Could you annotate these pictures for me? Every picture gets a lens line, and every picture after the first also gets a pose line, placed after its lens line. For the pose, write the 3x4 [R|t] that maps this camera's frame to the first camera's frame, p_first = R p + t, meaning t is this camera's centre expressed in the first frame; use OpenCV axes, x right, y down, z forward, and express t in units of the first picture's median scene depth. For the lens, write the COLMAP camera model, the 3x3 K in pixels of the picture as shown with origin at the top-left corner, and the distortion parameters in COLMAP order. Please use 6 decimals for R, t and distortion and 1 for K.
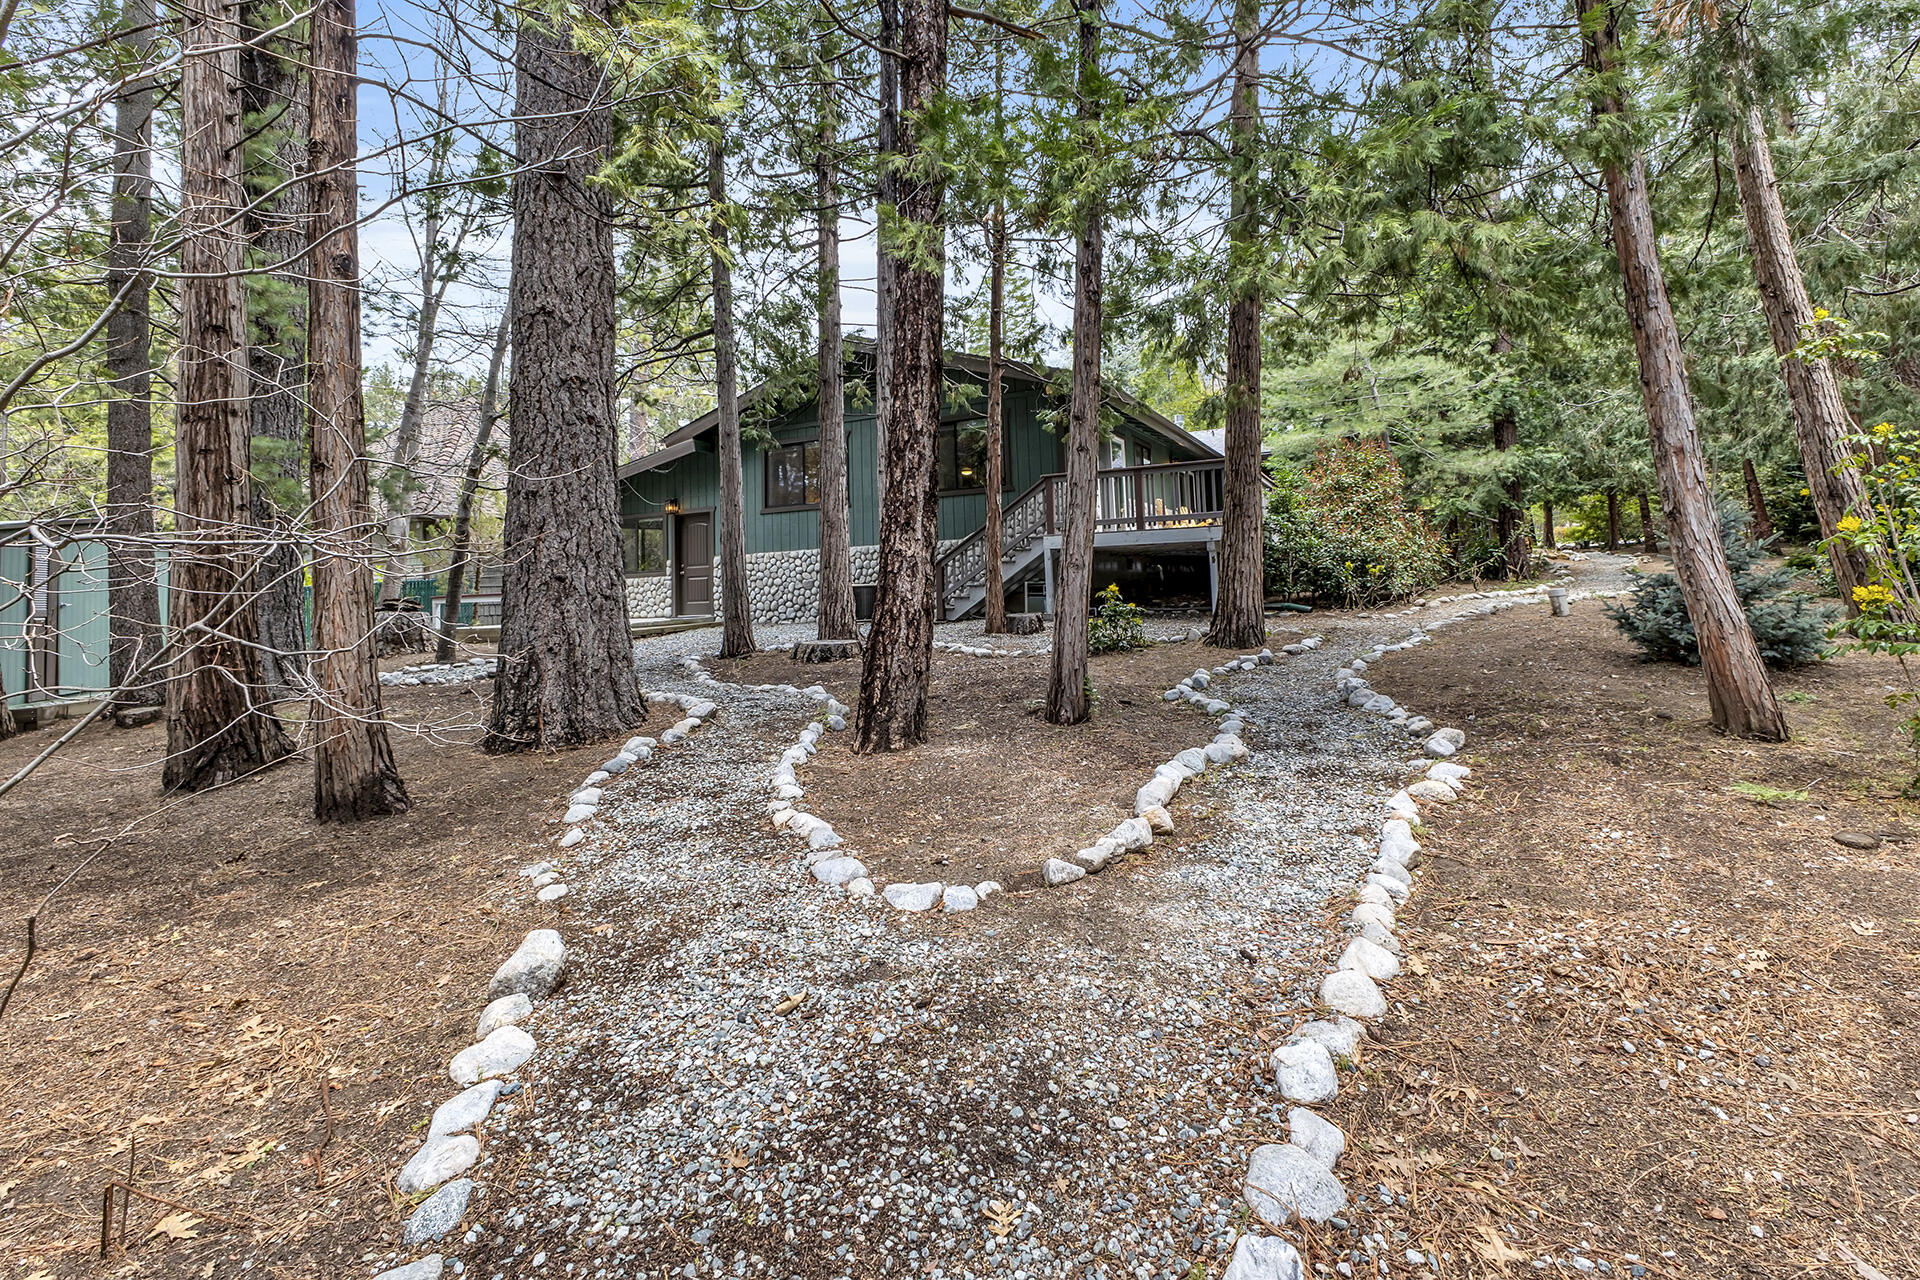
lens RADIAL K [[1019.4, 0, 962.7], [0, 1019.4, 653.2], [0, 0, 1]] dist [-0.001371, -0.002920]
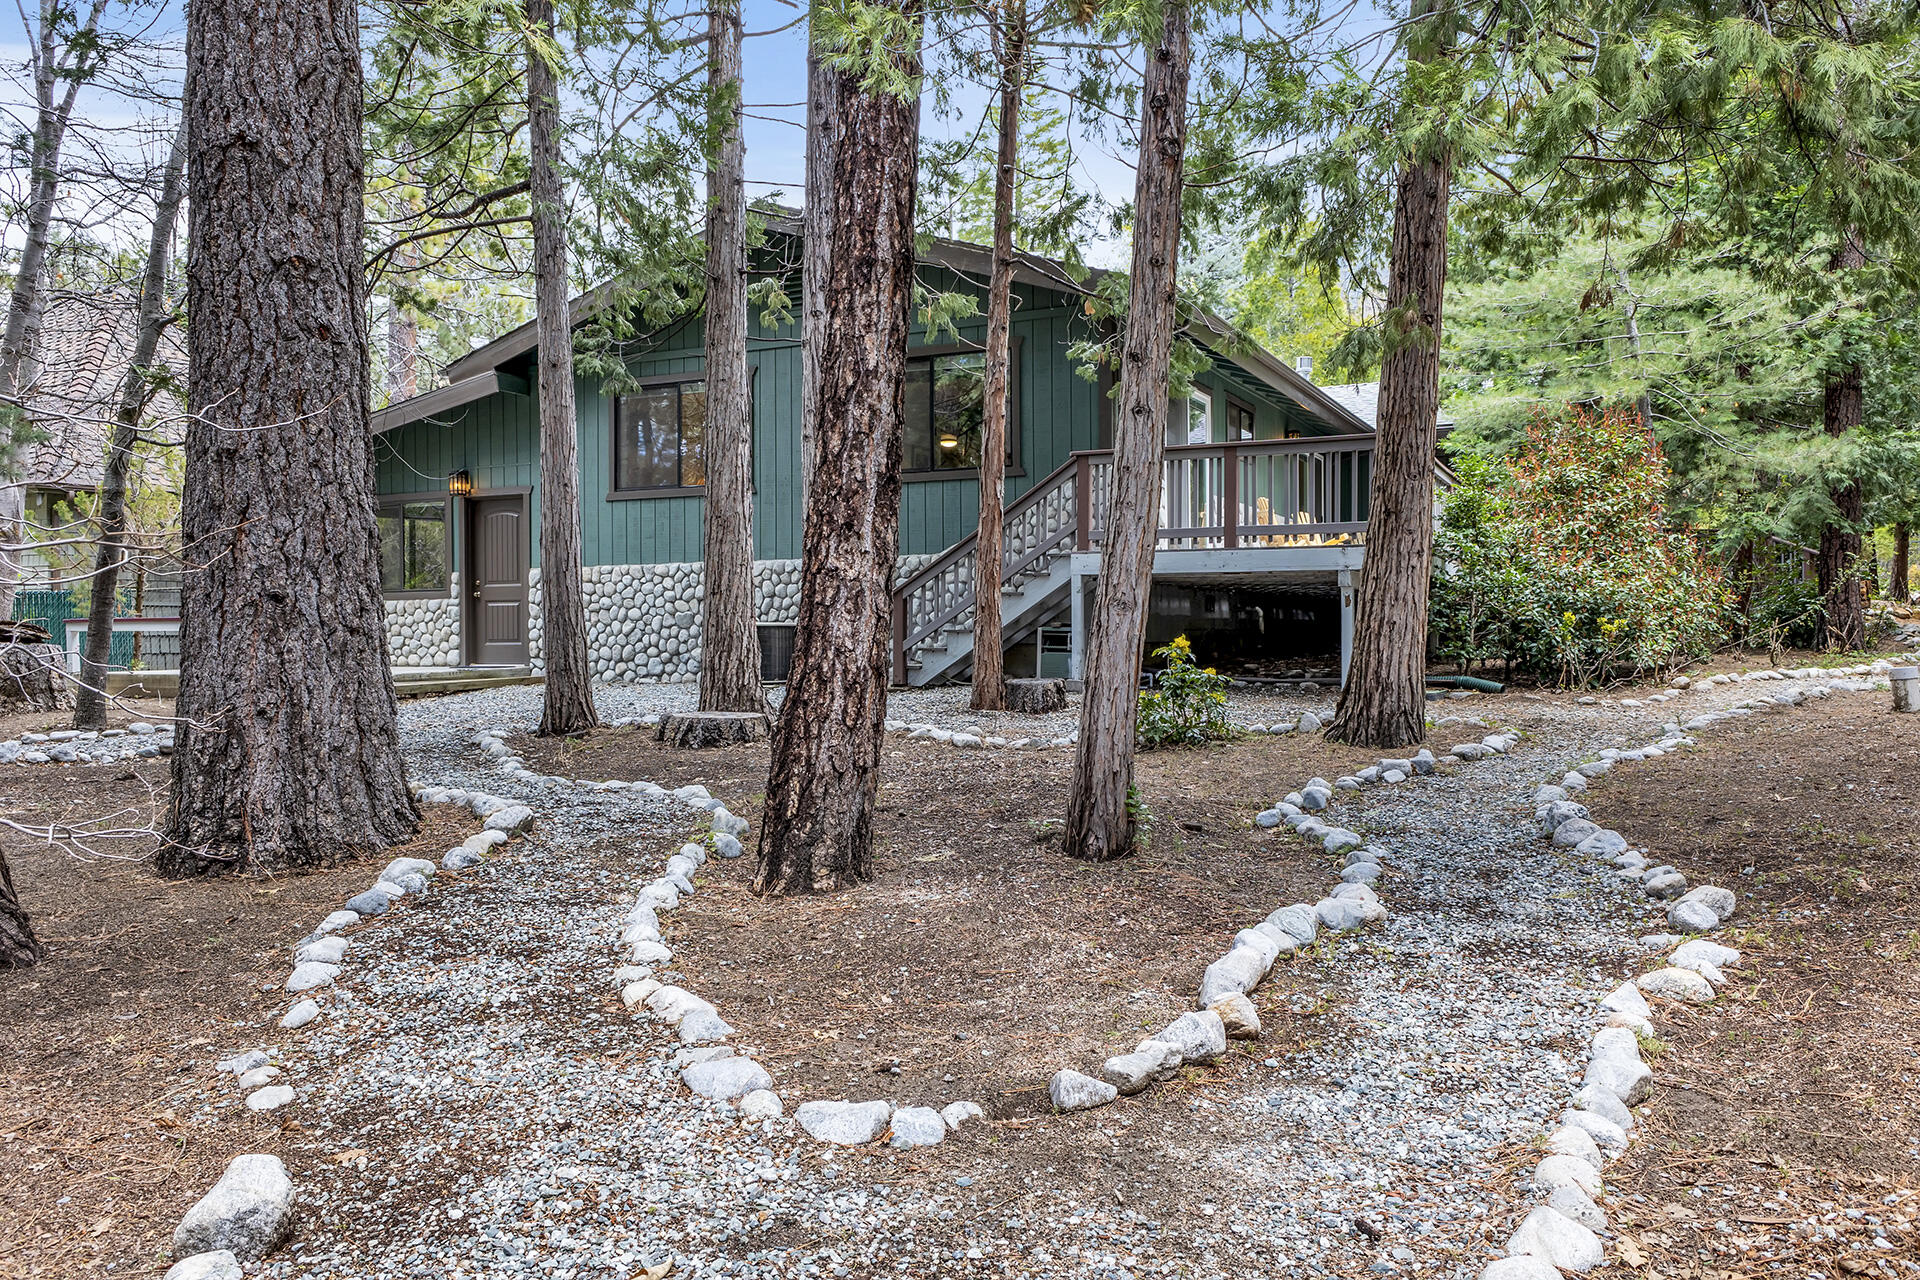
lens RADIAL K [[1019.4, 0, 962.7], [0, 1019.4, 653.2], [0, 0, 1]] dist [-0.001371, -0.002920]
pose [[0.999375, 0.033248, 0.011982, 0.009042], [-0.032349, 0.997115, -0.068667, -0.010987], [-0.014230, 0.068236, 0.997568, 0.388478]]
